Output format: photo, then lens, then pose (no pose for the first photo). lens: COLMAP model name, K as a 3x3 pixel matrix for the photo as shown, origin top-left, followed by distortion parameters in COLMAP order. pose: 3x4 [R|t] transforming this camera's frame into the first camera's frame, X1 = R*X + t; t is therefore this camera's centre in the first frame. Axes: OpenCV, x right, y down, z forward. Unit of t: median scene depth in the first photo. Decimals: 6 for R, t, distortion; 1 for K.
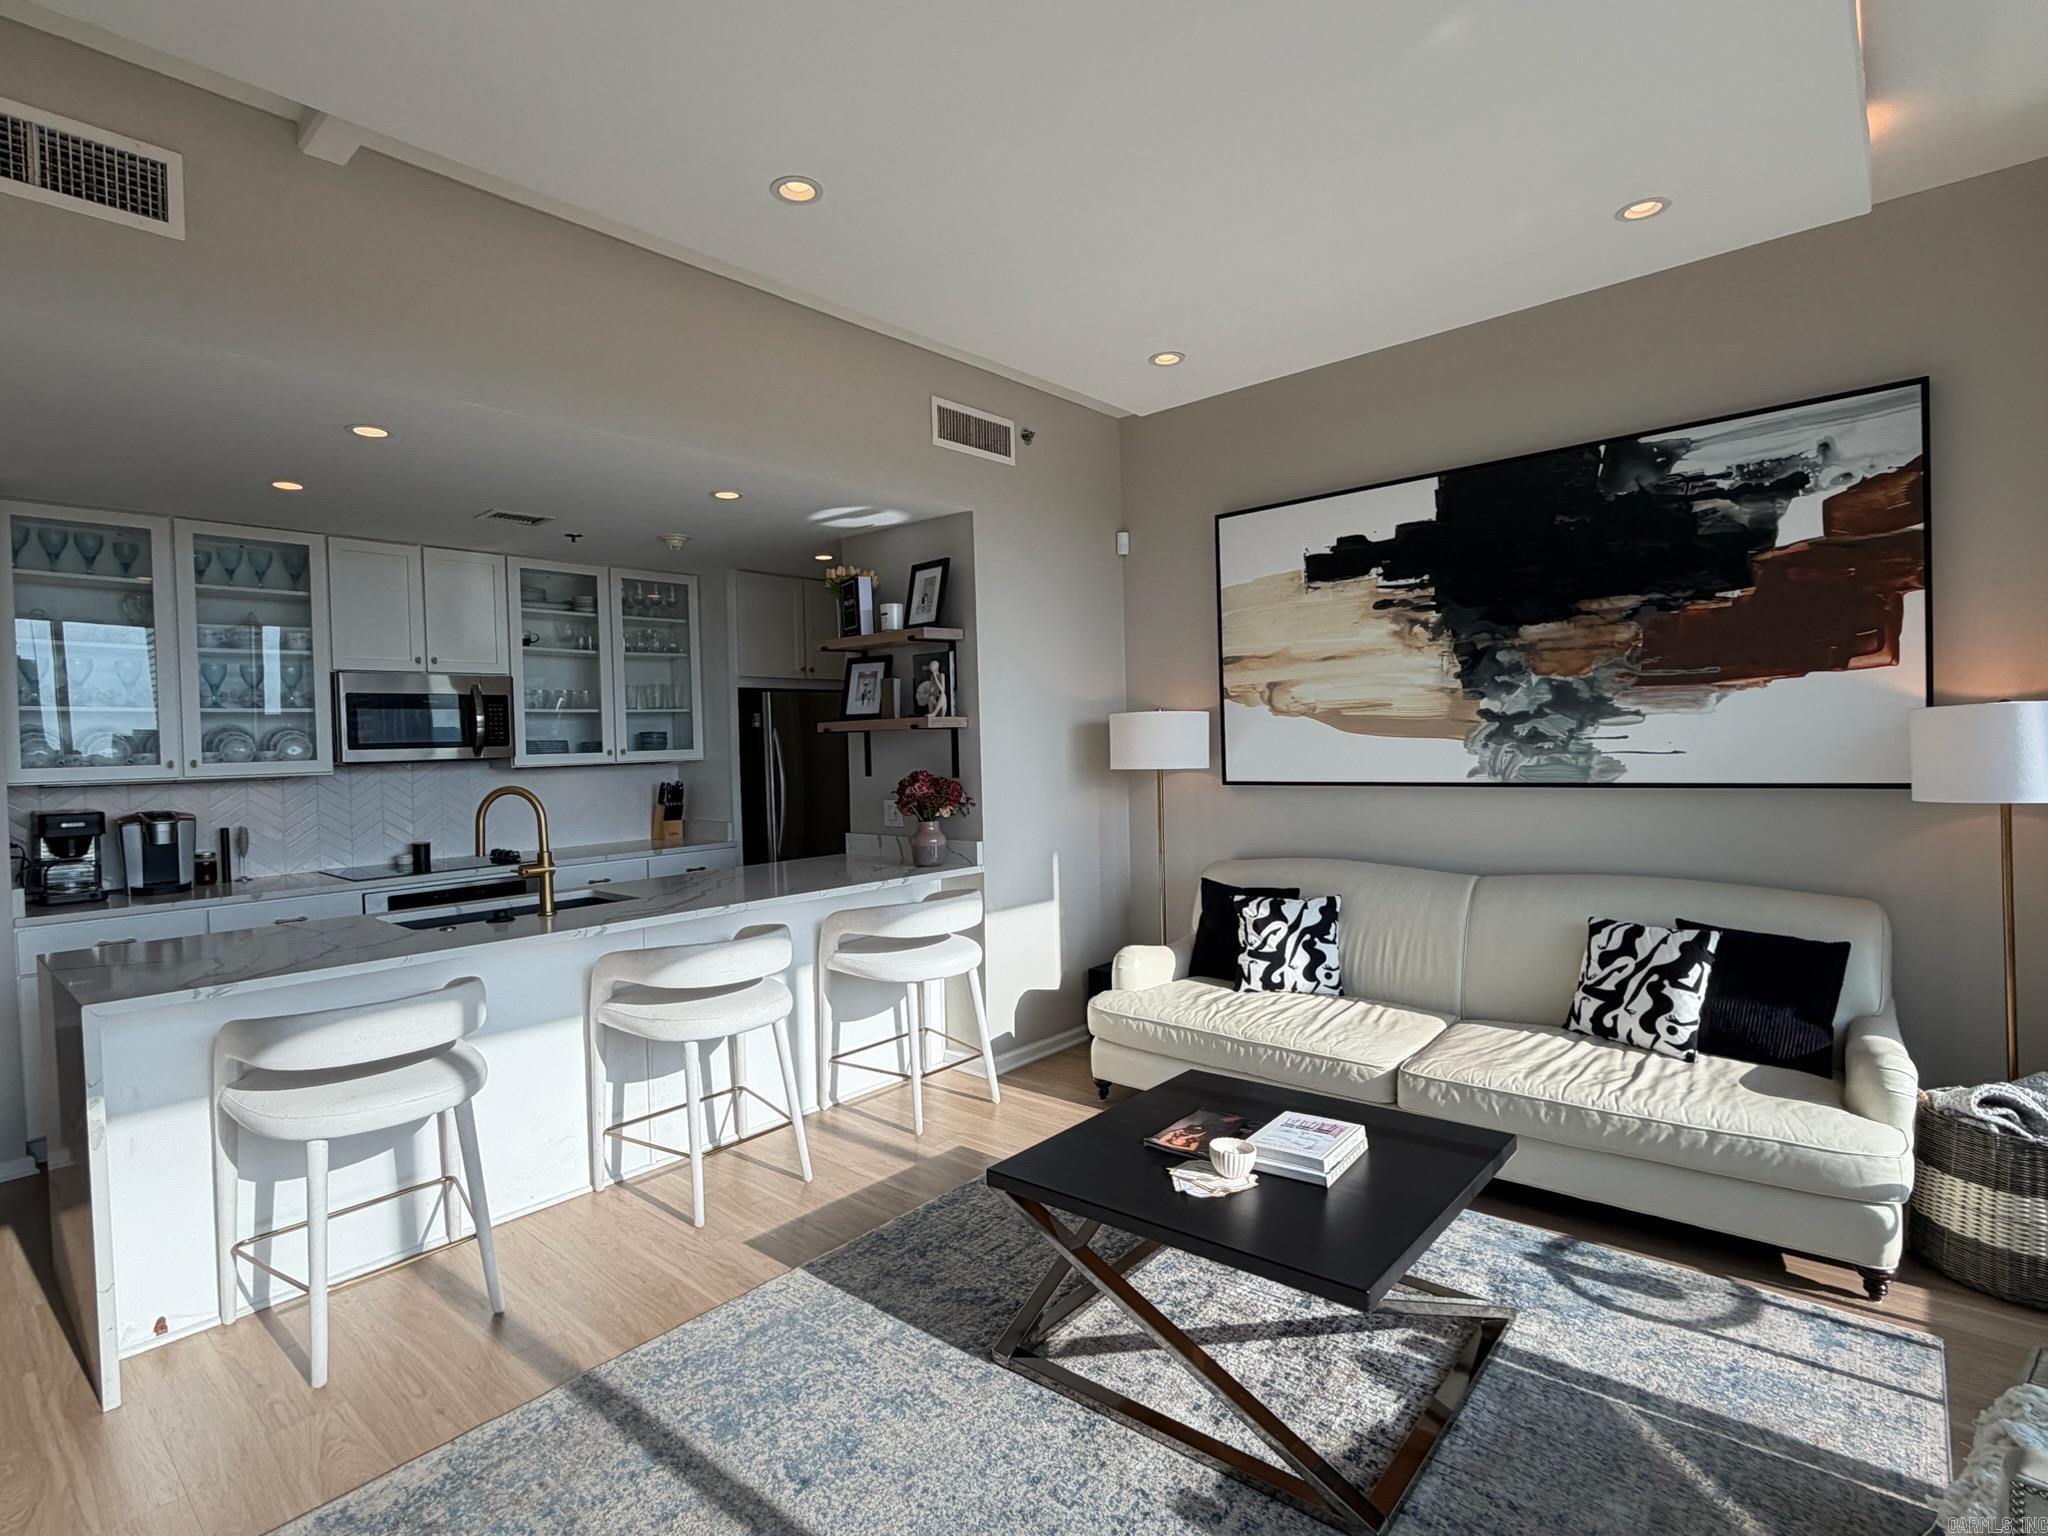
lens RADIAL K [[1025.5, 0, 1015.3], [0, 1025.5, 759.3], [0, 0, 1]] dist [0.002294, 0.000670]
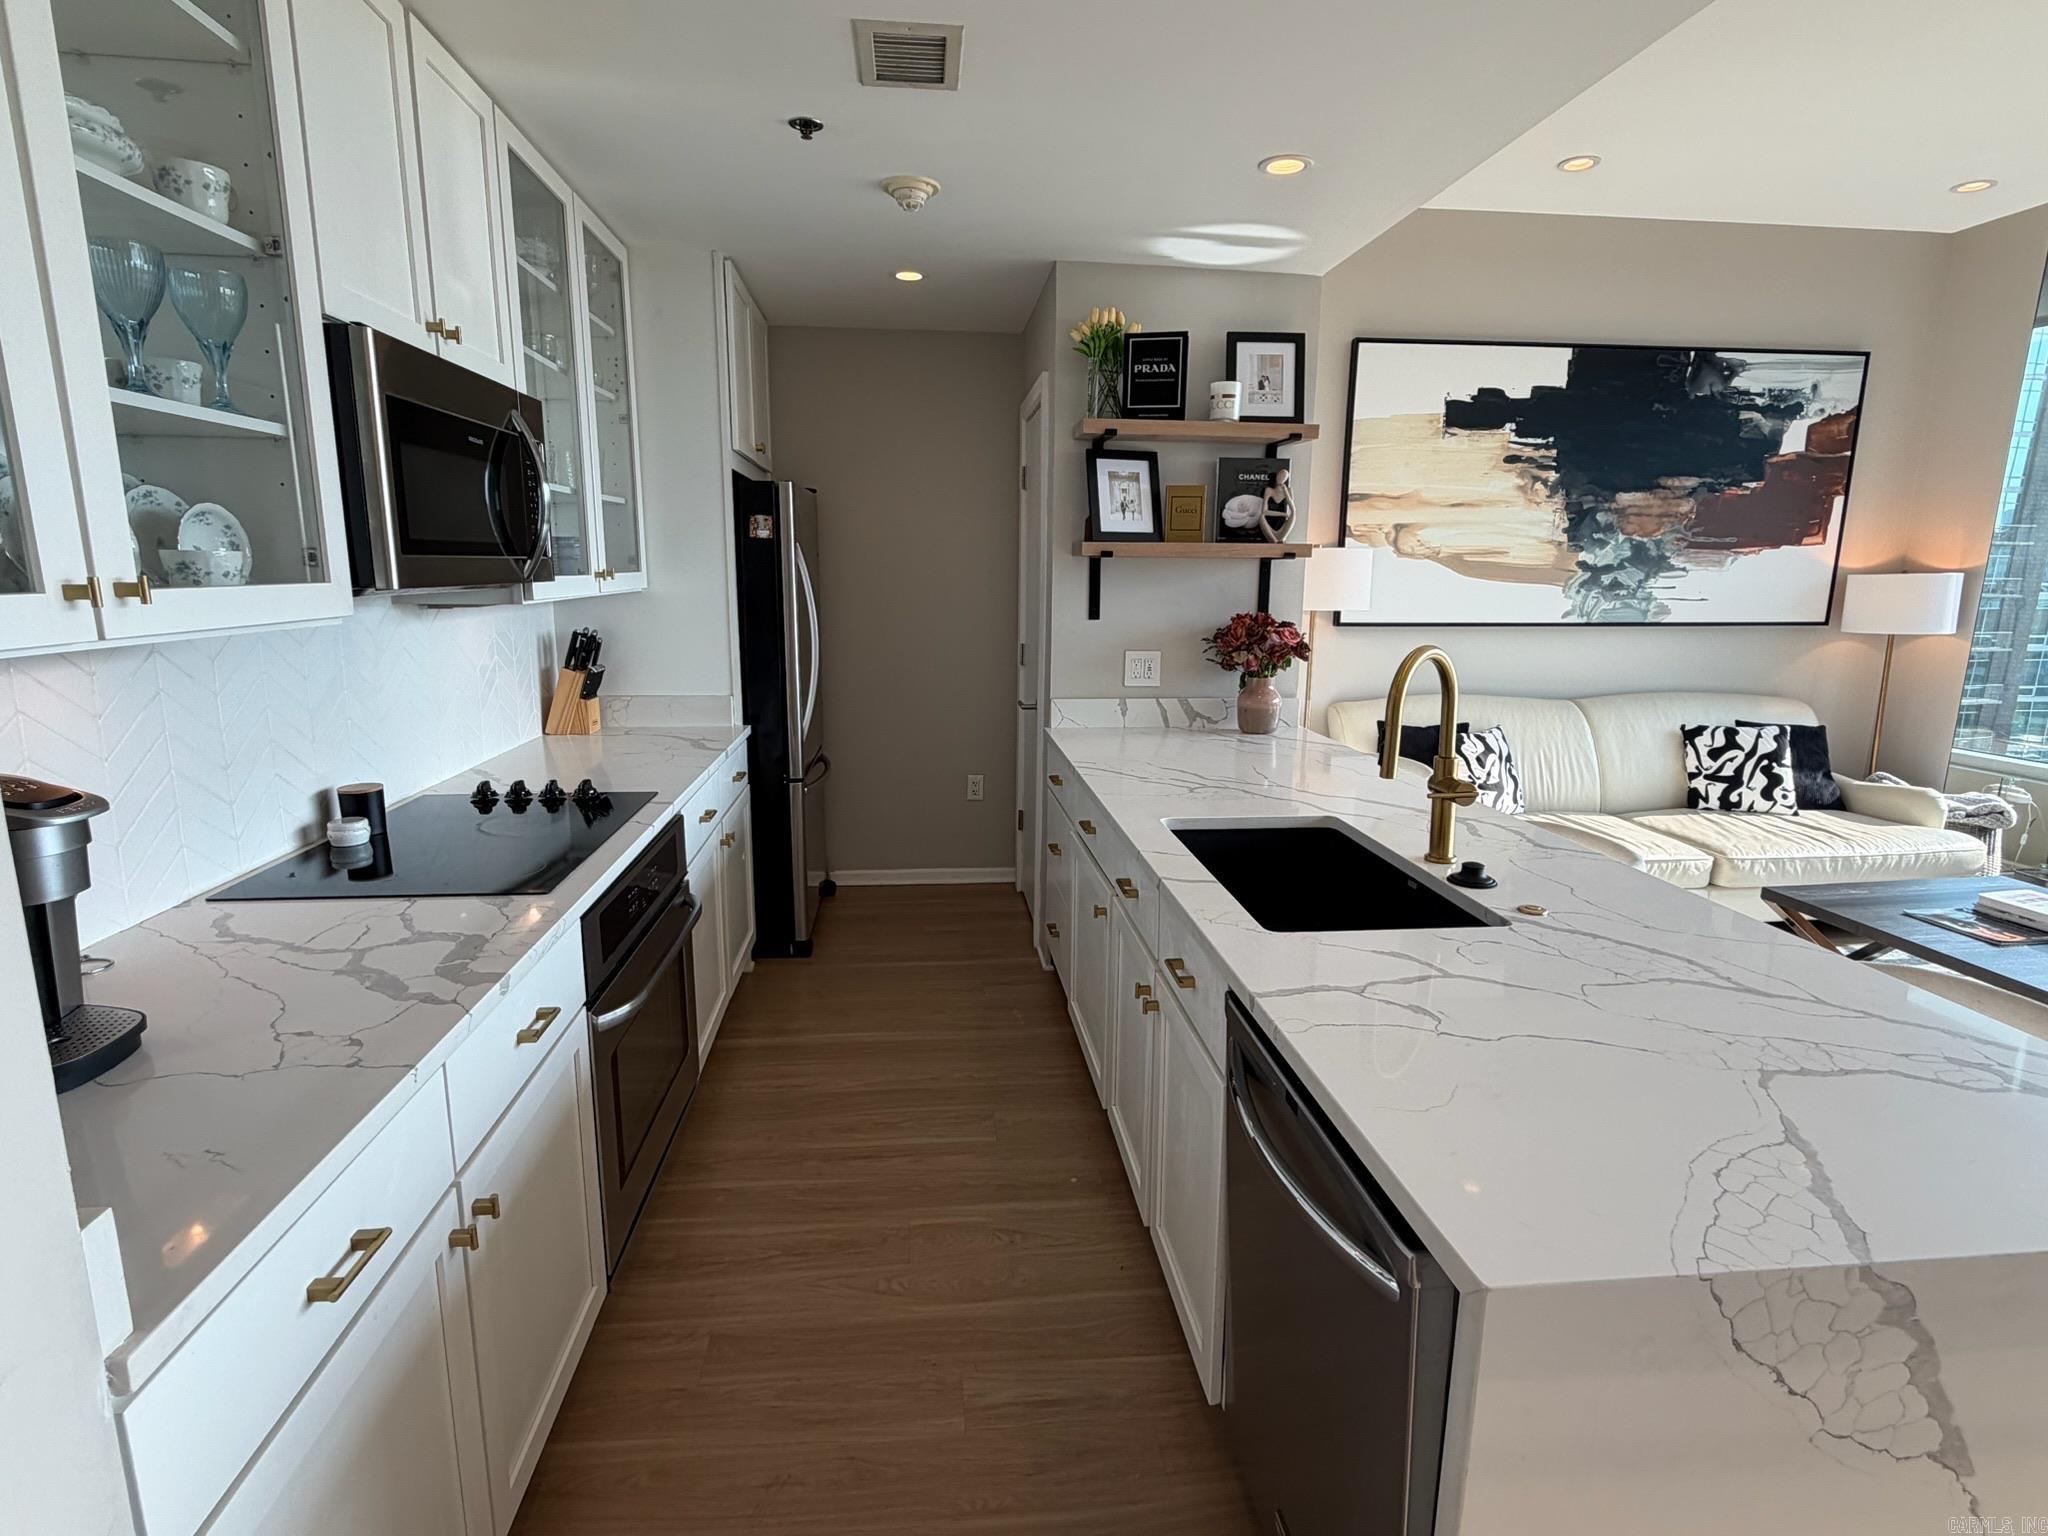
lens RADIAL K [[1023.0, 0, 1021.4], [0, 1023.0, 767.7], [0, 0, 1]] dist [-0.000022, 0.000128]
pose [[0.671102, -0.112098, 0.732841, -0.875412], [-0.012867, 0.986592, 0.162695, 0.003433], [-0.741253, -0.118615, 0.660662, 0.661204]]
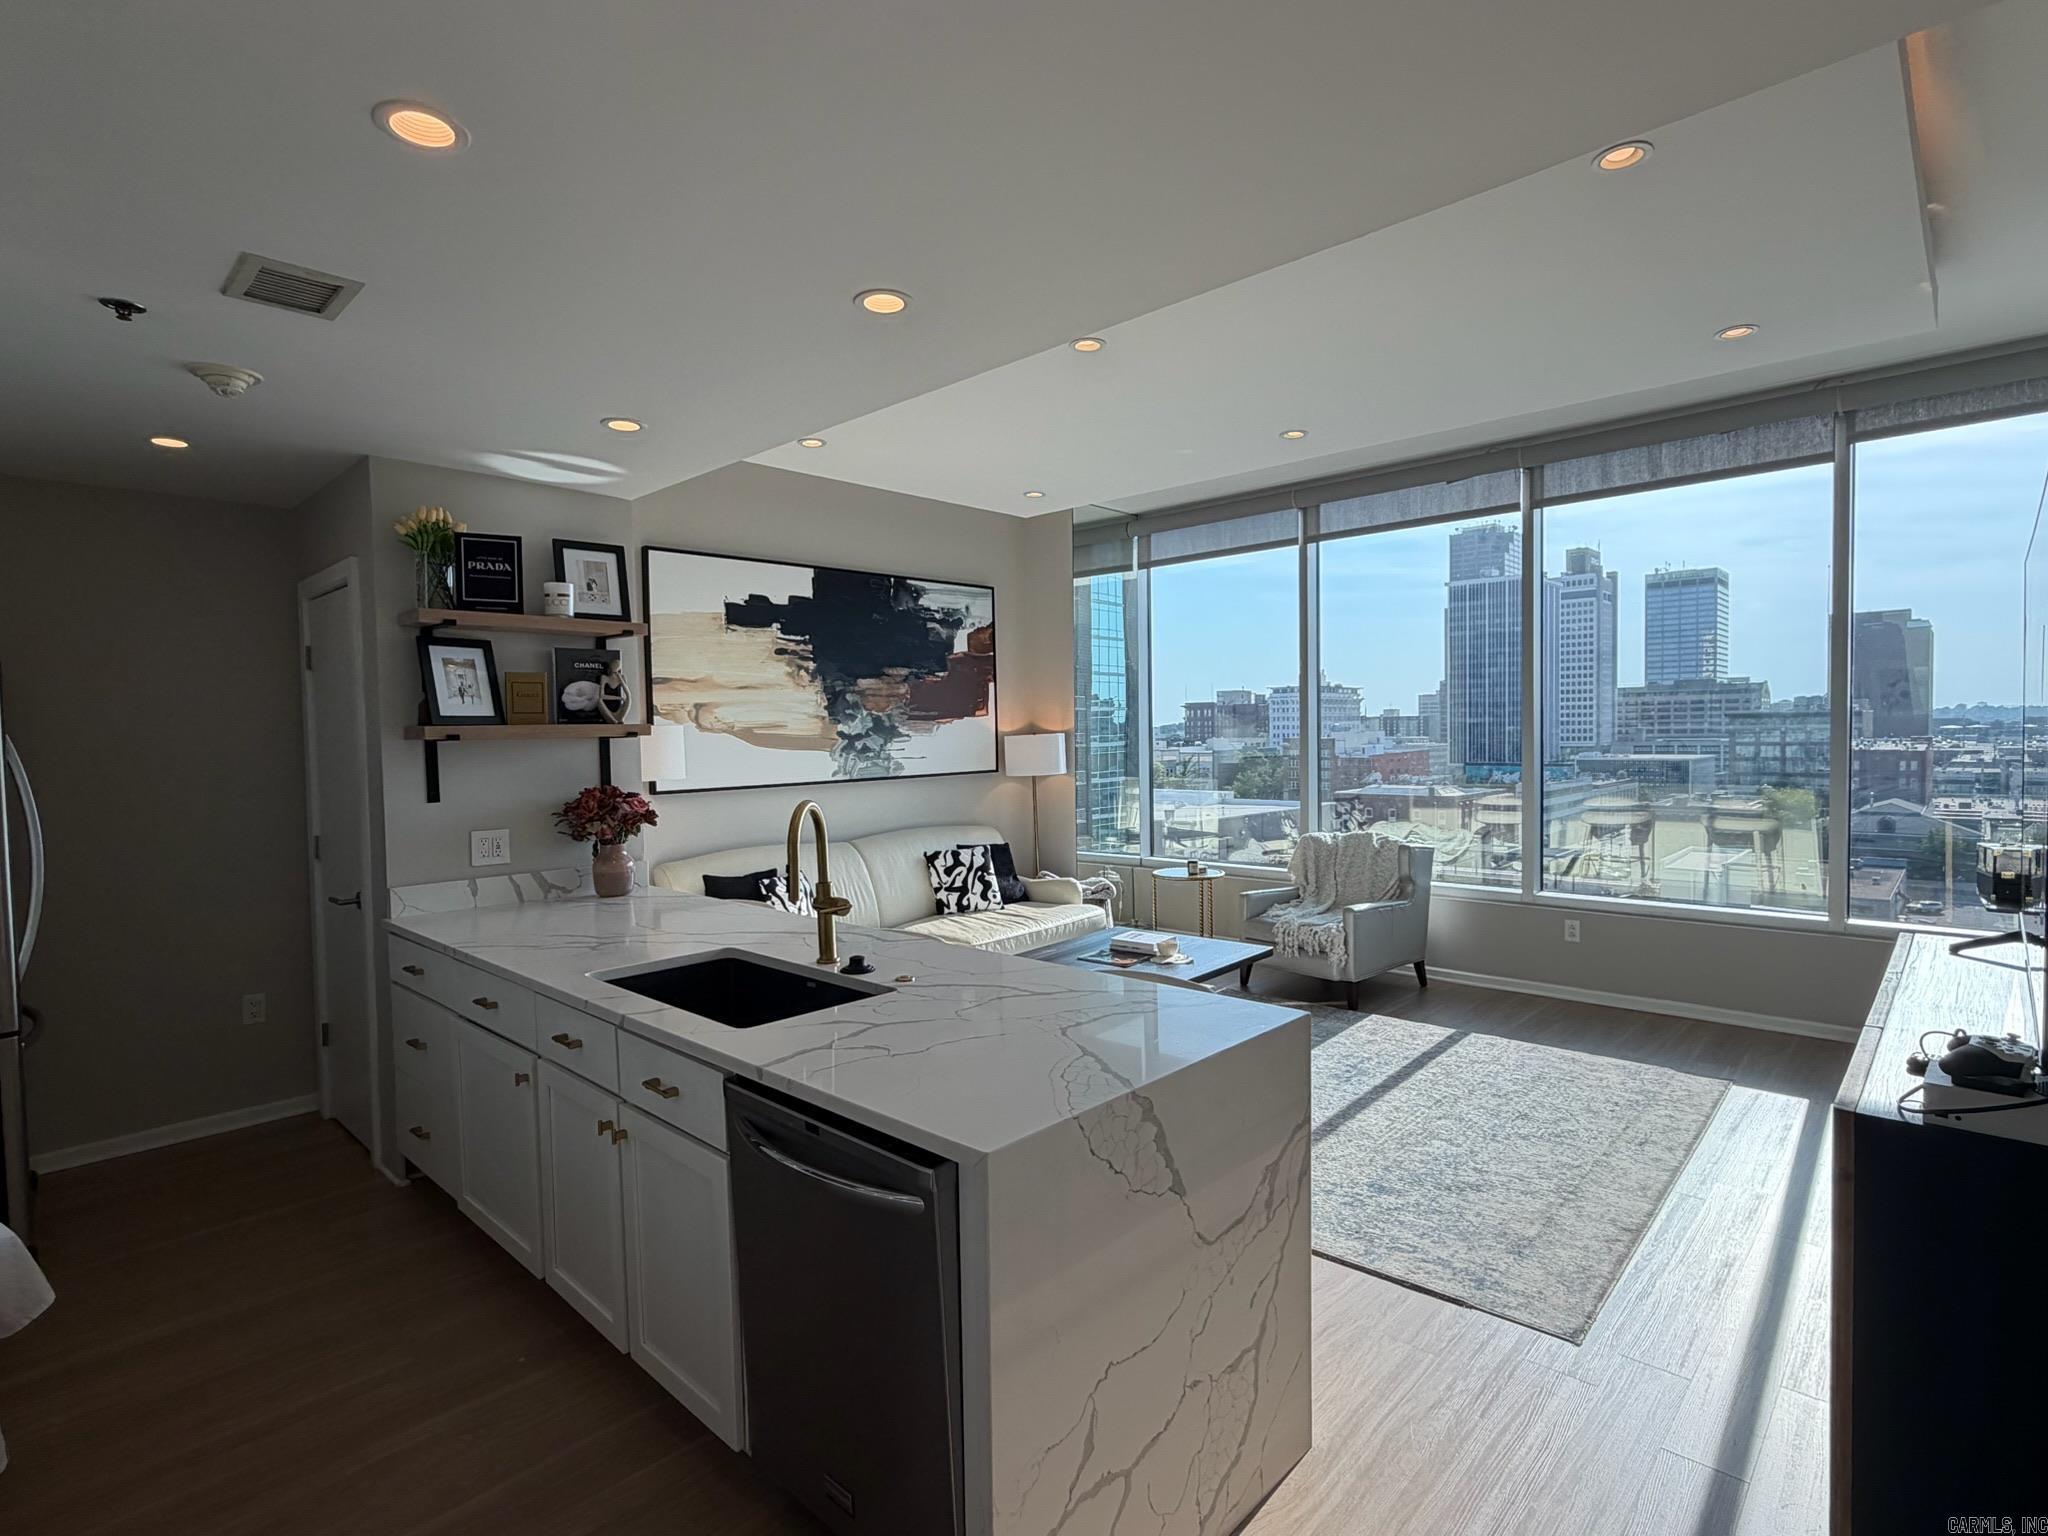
lens RADIAL K [[1023.0, 0, 1021.4], [0, 1023.0, 767.7], [0, 0, 1]] dist [-0.000022, 0.000128]
pose [[0.027538, -0.009897, 0.999572, -1.027635], [0.037185, 0.999269, 0.008869, 0.001272], [-0.998929, 0.036924, 0.027886, 0.687912]]
